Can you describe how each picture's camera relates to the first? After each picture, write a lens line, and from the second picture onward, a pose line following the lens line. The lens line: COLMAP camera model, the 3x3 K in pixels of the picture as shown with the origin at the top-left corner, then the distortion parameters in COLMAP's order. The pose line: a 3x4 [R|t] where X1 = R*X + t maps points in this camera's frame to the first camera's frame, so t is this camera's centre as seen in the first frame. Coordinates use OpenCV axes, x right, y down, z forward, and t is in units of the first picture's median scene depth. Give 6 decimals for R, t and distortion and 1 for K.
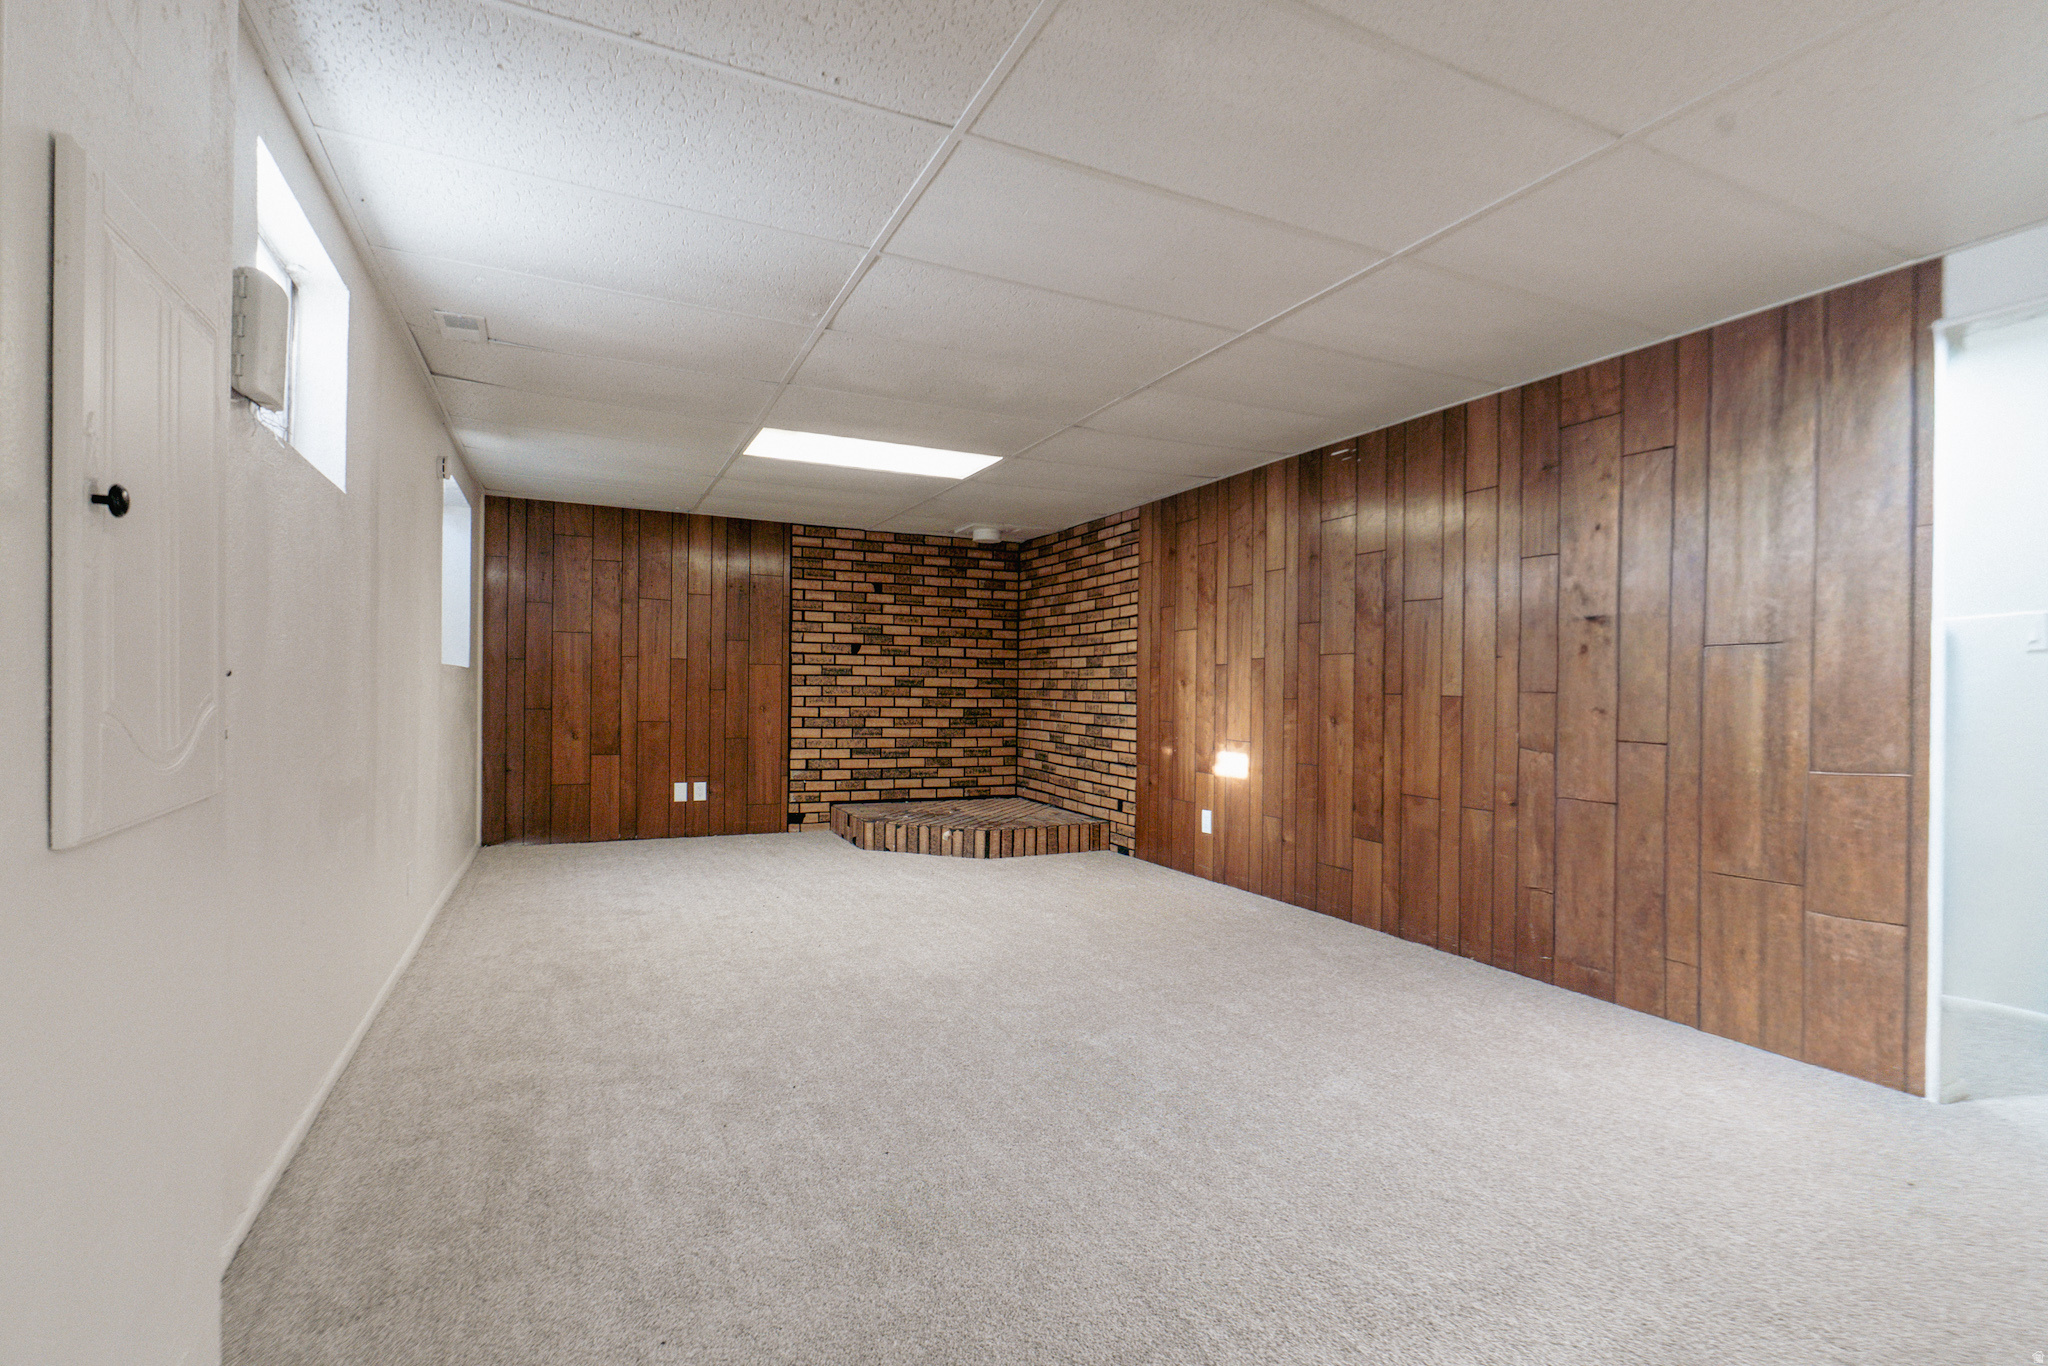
lens RADIAL K [[955.0, 0, 1026.7], [0, 955.0, 686.0], [0, 0, 1]] dist [0.001920, 0.000612]
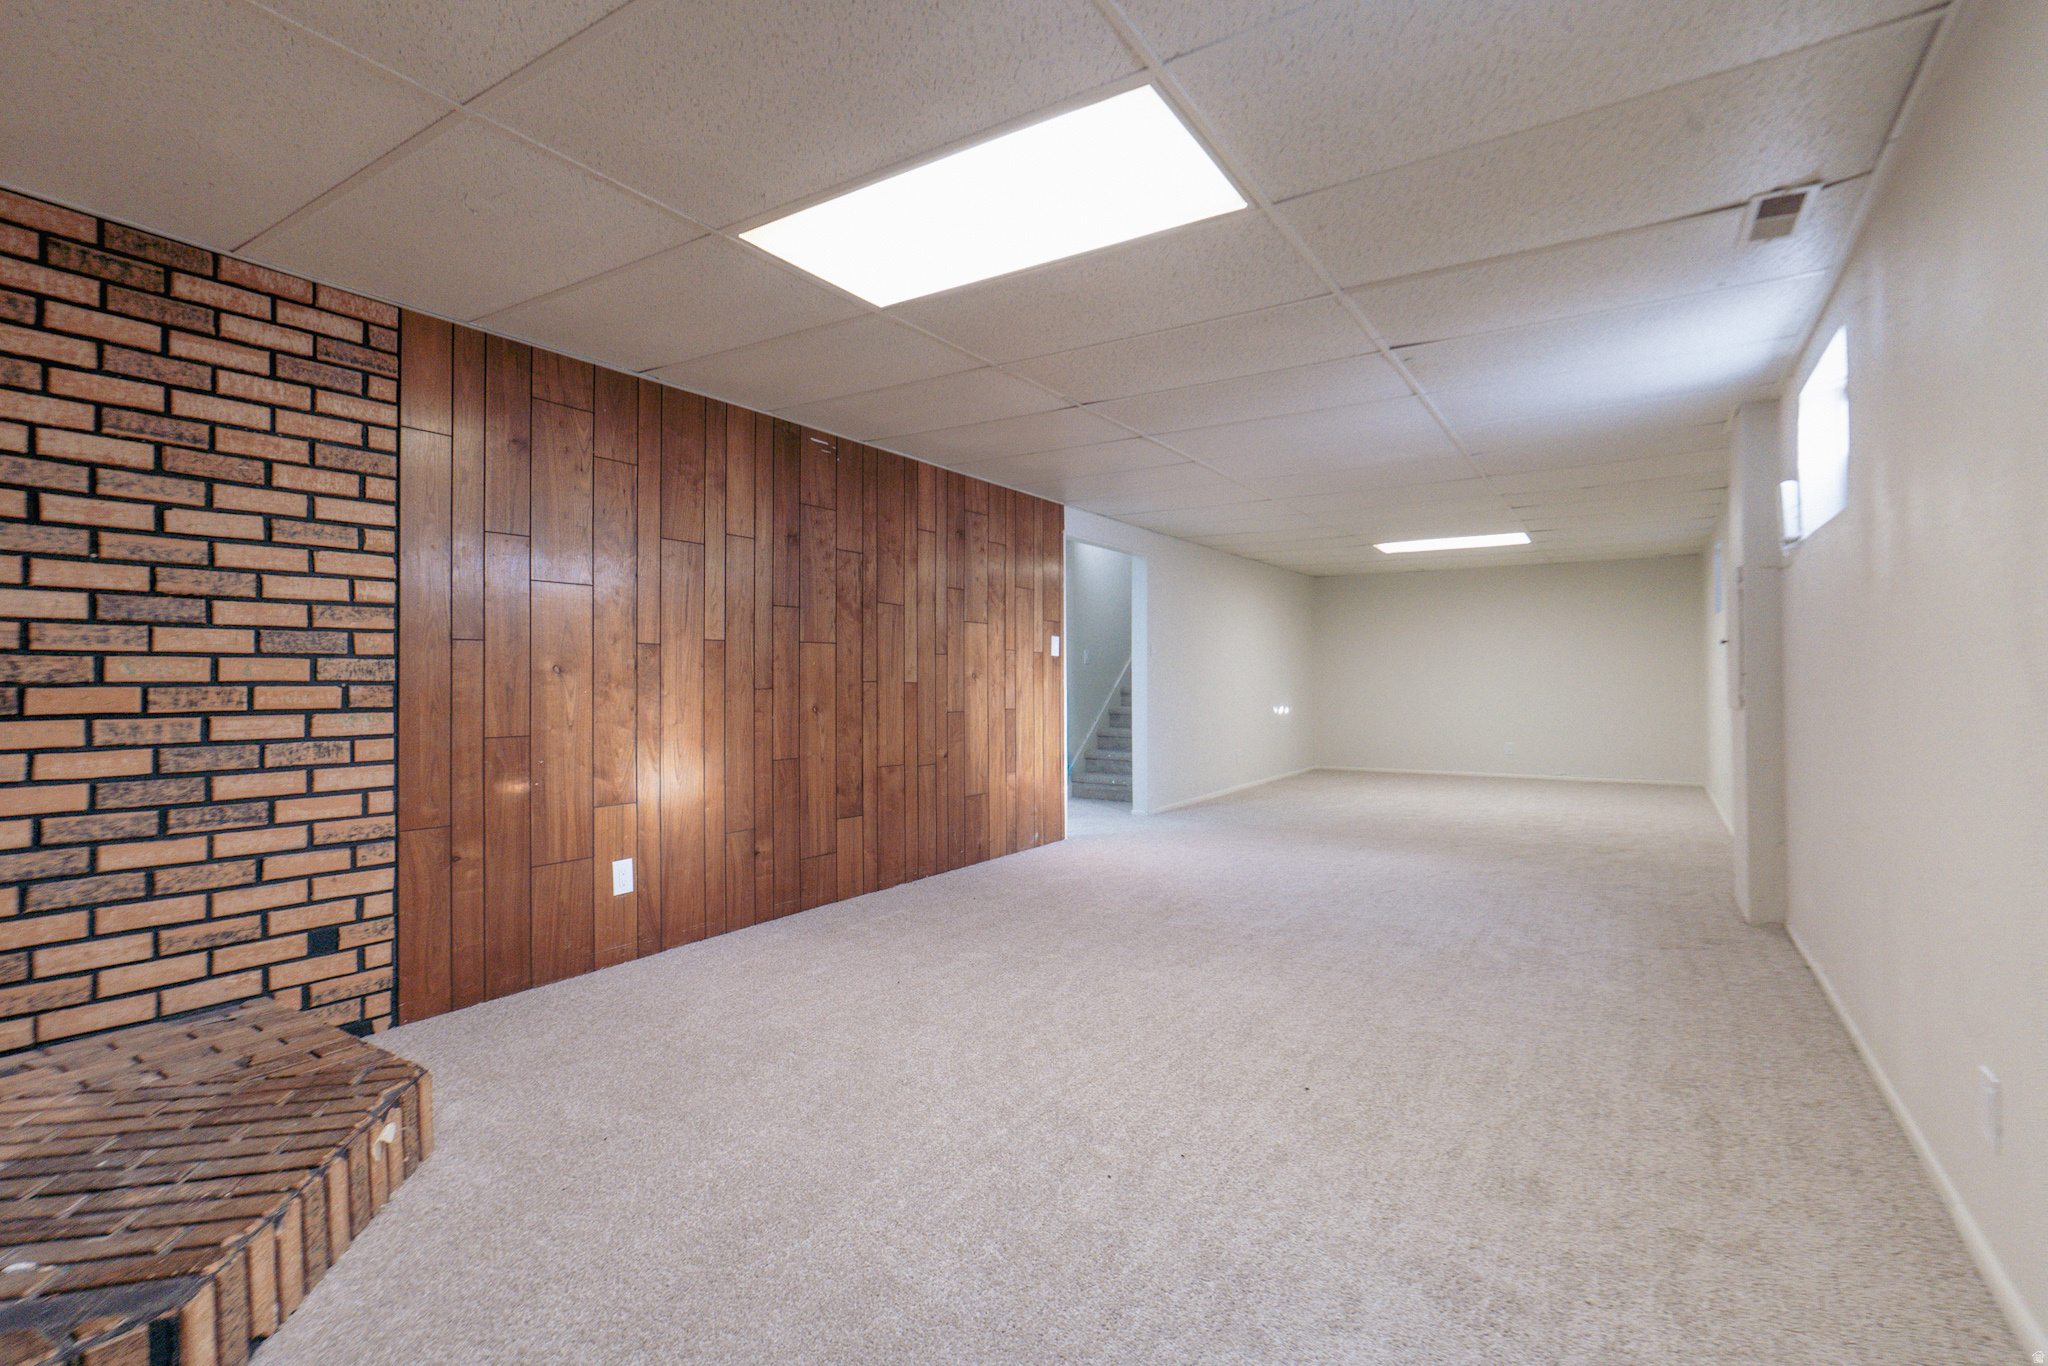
lens RADIAL K [[955.0, 0, 1027.8], [0, 955.0, 681.5], [0, 0, 1]] dist [0.001920, 0.000612]
pose [[-0.524105, -0.004371, 0.851642, -0.528413], [0.000662, 0.999984, 0.005539, 0.001579], [-0.851653, 0.003467, -0.524094, 1.104125]]
